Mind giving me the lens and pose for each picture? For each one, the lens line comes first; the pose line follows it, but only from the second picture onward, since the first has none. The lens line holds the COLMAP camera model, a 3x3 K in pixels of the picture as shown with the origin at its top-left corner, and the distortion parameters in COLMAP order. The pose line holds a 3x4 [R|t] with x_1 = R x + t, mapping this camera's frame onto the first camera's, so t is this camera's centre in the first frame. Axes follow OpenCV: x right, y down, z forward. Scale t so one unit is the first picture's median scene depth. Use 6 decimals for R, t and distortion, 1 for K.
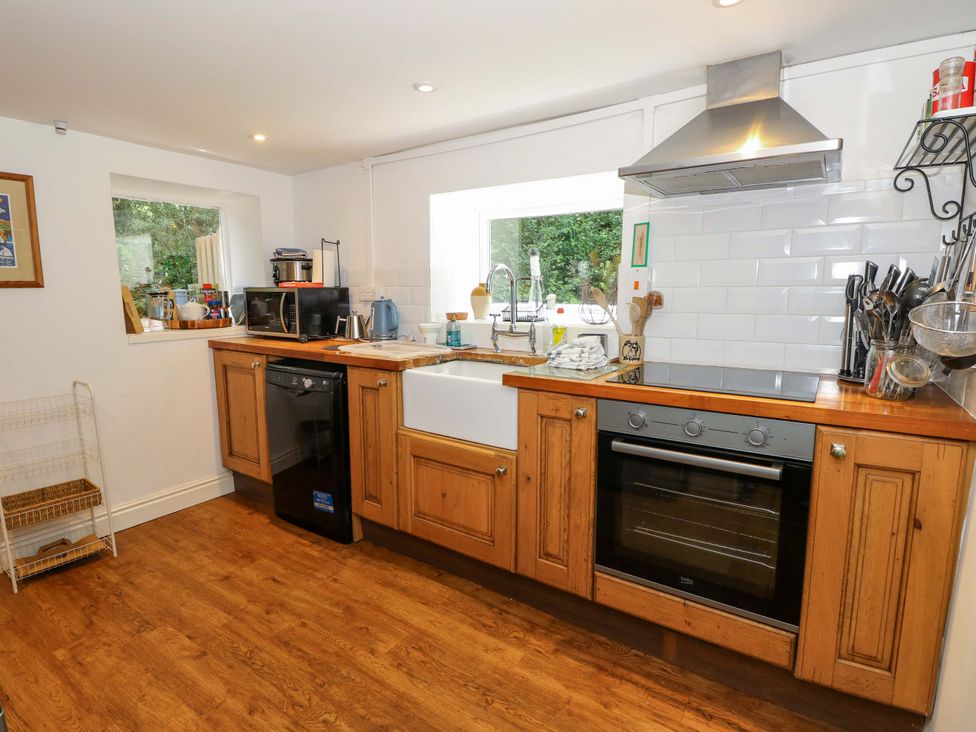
lens RADIAL K [[505.2, 0, 486.4], [0, 505.2, 356.3], [0, 0, 1]] dist [-0.001963, -0.012509]
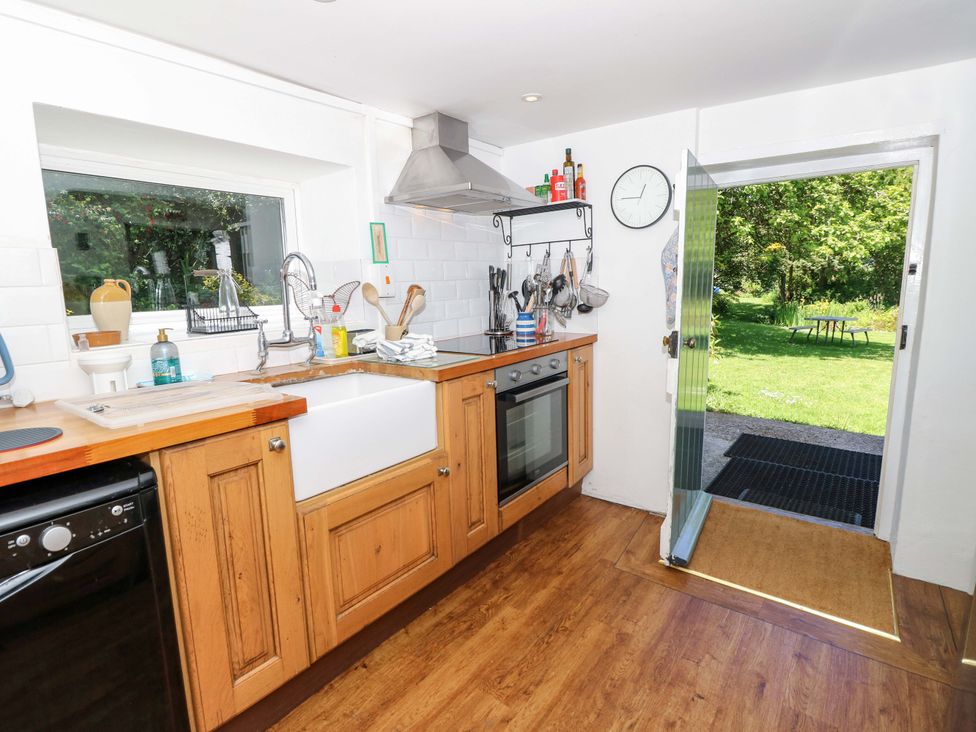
lens RADIAL K [[505.2, 0, 486.4], [0, 505.2, 356.3], [0, 0, 1]] dist [-0.001963, -0.012509]
pose [[0.049955, -0.143599, 0.988374, -0.923224], [0.153700, 0.978927, 0.134458, -0.108230], [-0.986854, 0.145196, 0.070973, 0.857670]]
